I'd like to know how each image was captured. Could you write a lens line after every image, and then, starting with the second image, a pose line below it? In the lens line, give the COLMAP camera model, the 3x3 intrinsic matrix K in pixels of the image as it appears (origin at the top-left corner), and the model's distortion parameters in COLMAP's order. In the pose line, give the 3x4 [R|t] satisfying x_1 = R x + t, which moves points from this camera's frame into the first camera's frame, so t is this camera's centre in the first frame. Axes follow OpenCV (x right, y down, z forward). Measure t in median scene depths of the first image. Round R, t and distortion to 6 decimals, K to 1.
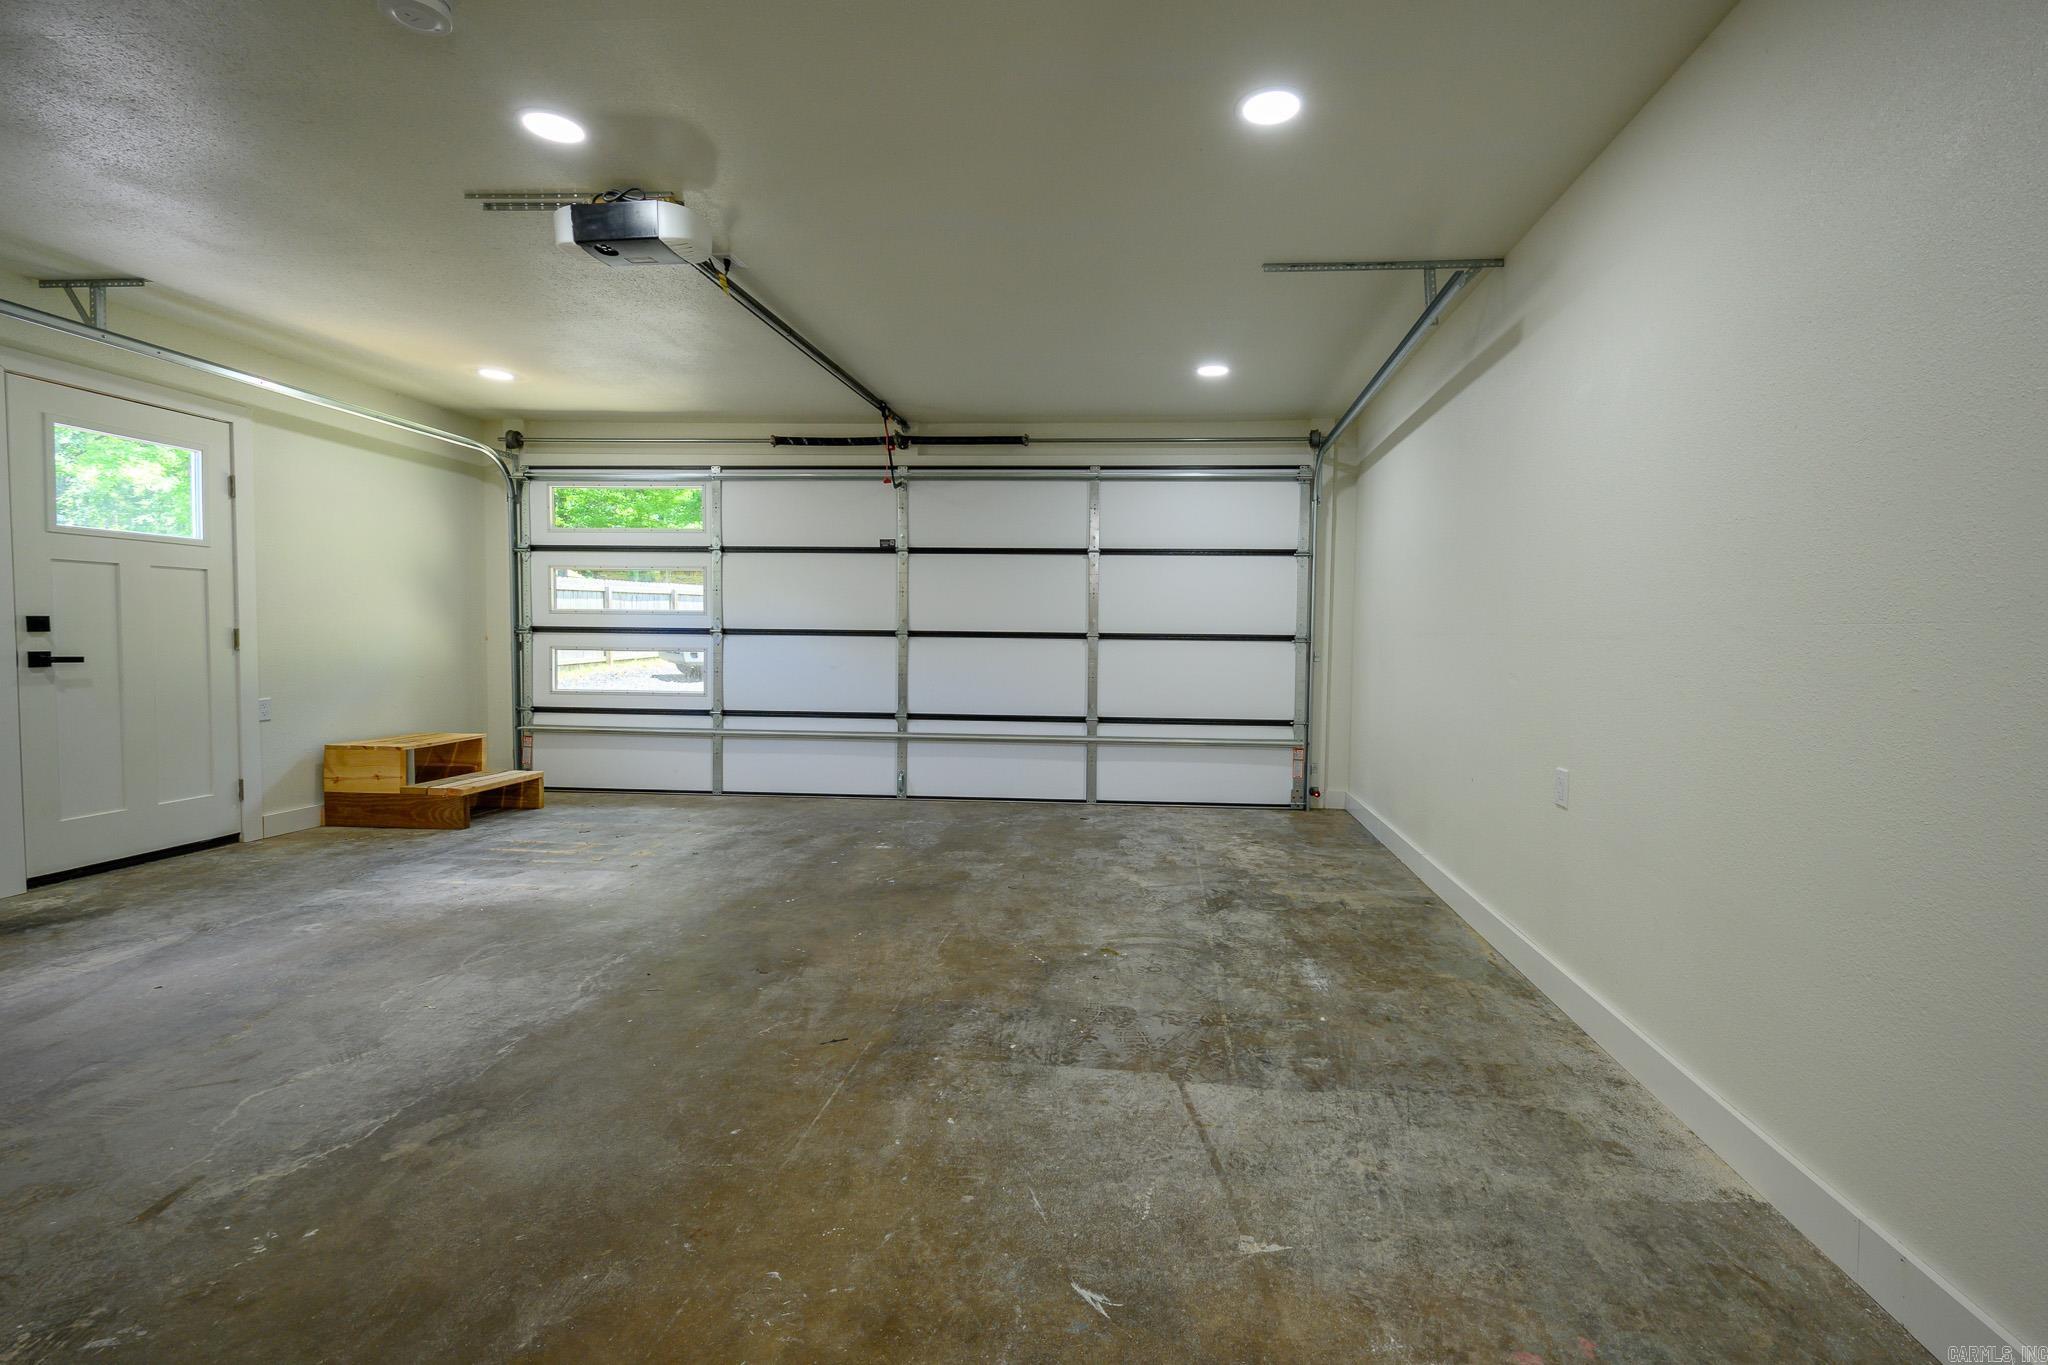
lens RADIAL K [[806.0, 0, 1034.7], [0, 806.0, 687.3], [0, 0, 1]] dist [-0.000927, -0.000089]
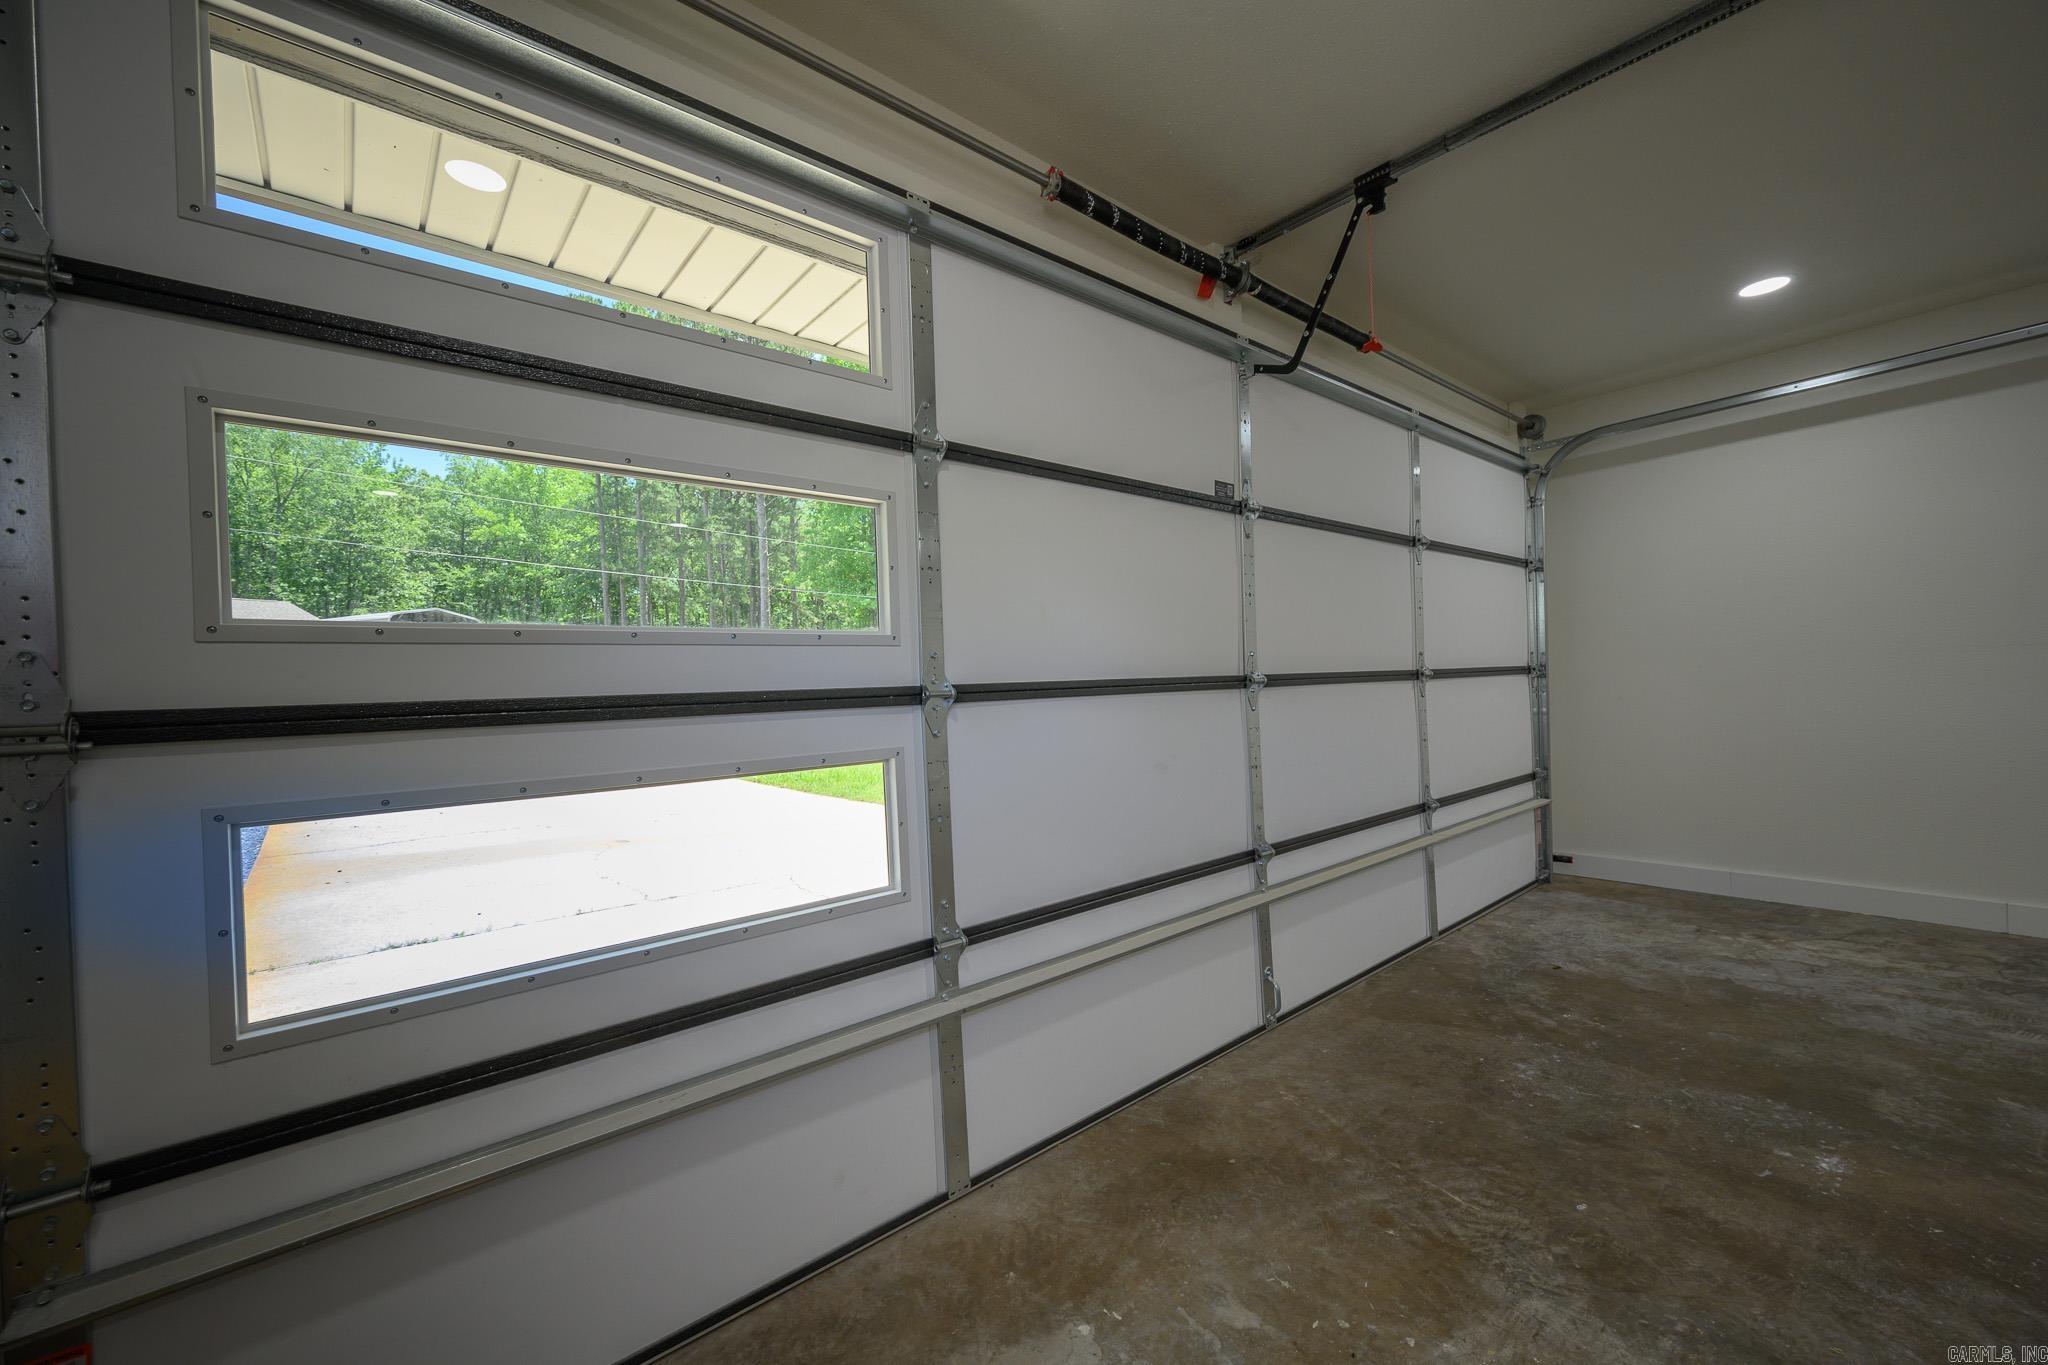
lens RADIAL K [[834.9, 0, 1040.5], [0, 834.9, 688.5], [0, 0, 1]] dist [-0.002329, -0.000242]
pose [[0.729902, -0.041835, 0.682270, -0.596835], [0.095042, 0.994641, -0.040688, -0.054394], [-0.676912, 0.094543, 0.729967, 0.725444]]
